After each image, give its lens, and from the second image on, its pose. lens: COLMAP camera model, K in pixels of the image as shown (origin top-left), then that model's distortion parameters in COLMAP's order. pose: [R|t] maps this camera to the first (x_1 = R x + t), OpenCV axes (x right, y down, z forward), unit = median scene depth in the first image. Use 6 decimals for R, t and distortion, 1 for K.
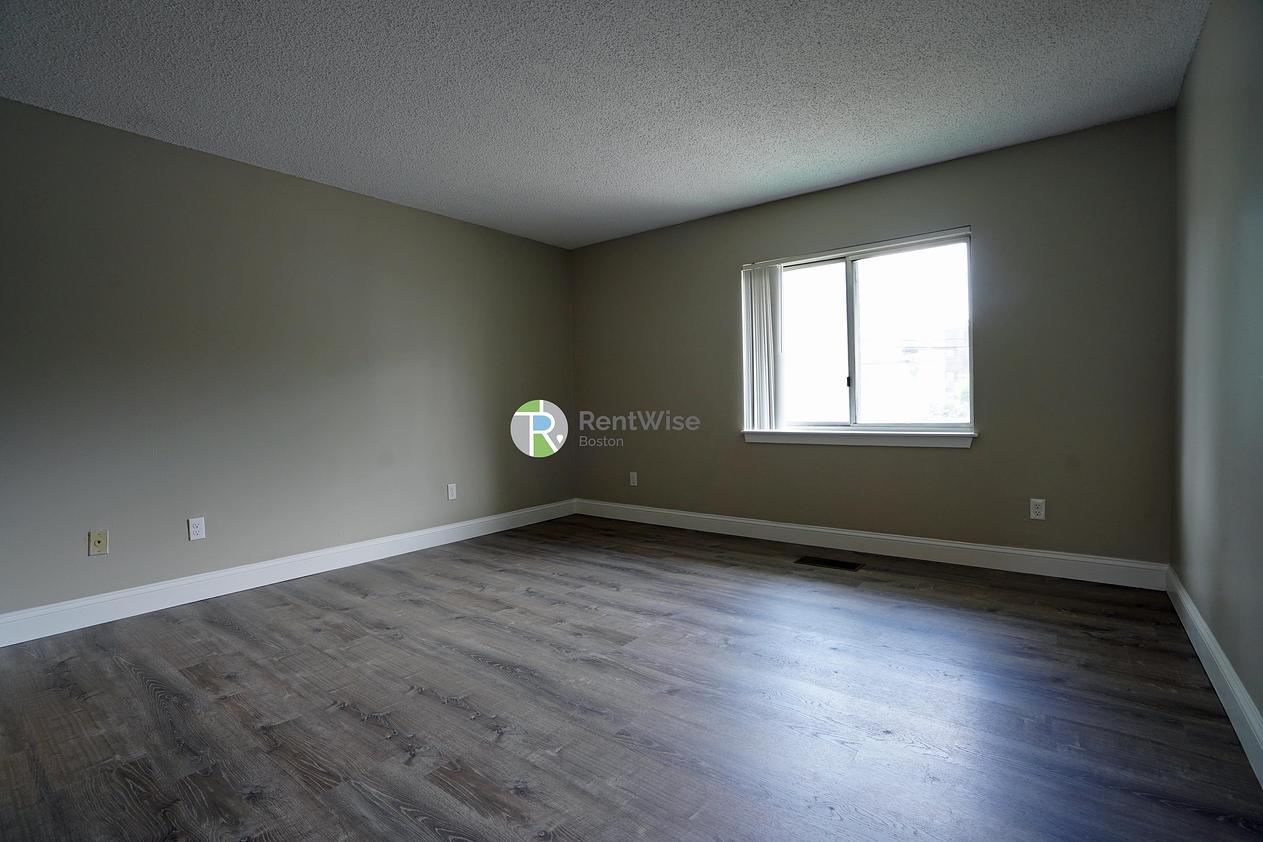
lens RADIAL K [[594.4, 0, 631.5], [0, 594.4, 421.0], [0, 0, 1]] dist [-0.070441, 0.039014]
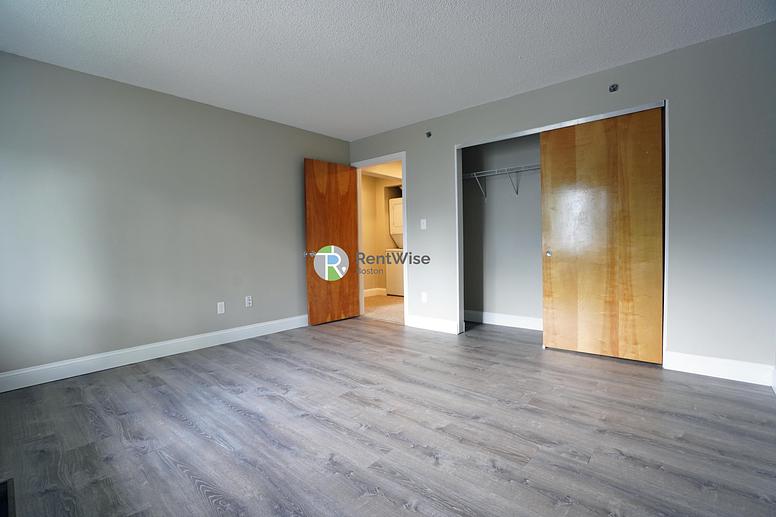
lens RADIAL K [[360.4, 0, 384.3], [0, 360.4, 257.6], [0, 0, 1]] dist [-0.062367, 0.025810]
pose [[-0.997352, 0.037208, 0.062483, -0.165771], [0.041427, 0.996850, 0.067636, -0.047208], [-0.059770, 0.070045, -0.995752, 1.725042]]
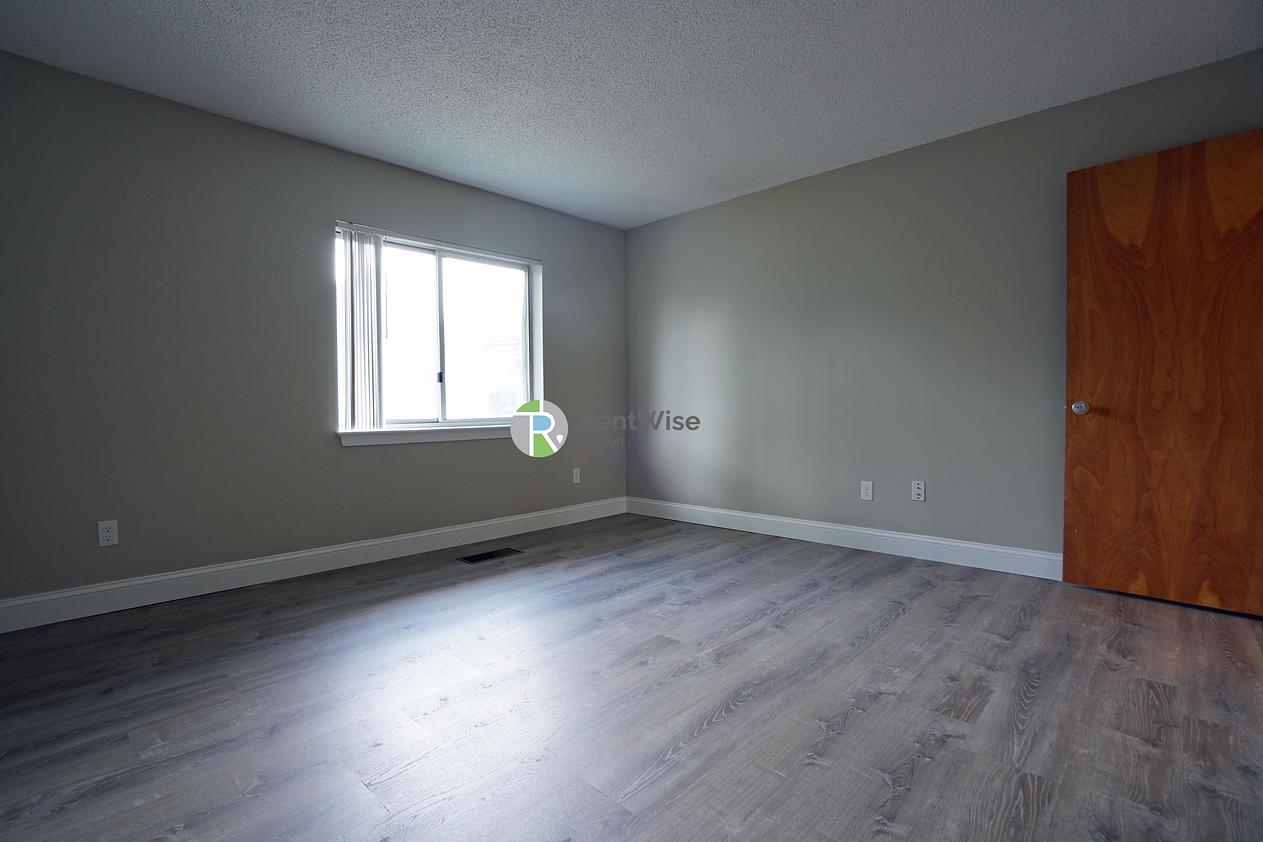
lens RADIAL K [[586.6, 0, 625.5], [0, 586.6, 419.5], [0, 0, 1]] dist [-0.062367, 0.025810]
pose [[0.097292, -0.004139, 0.995247, -0.830887], [0.037089, 0.999312, 0.000530, 0.021407], [-0.994565, 0.036861, 0.097378, 0.866809]]
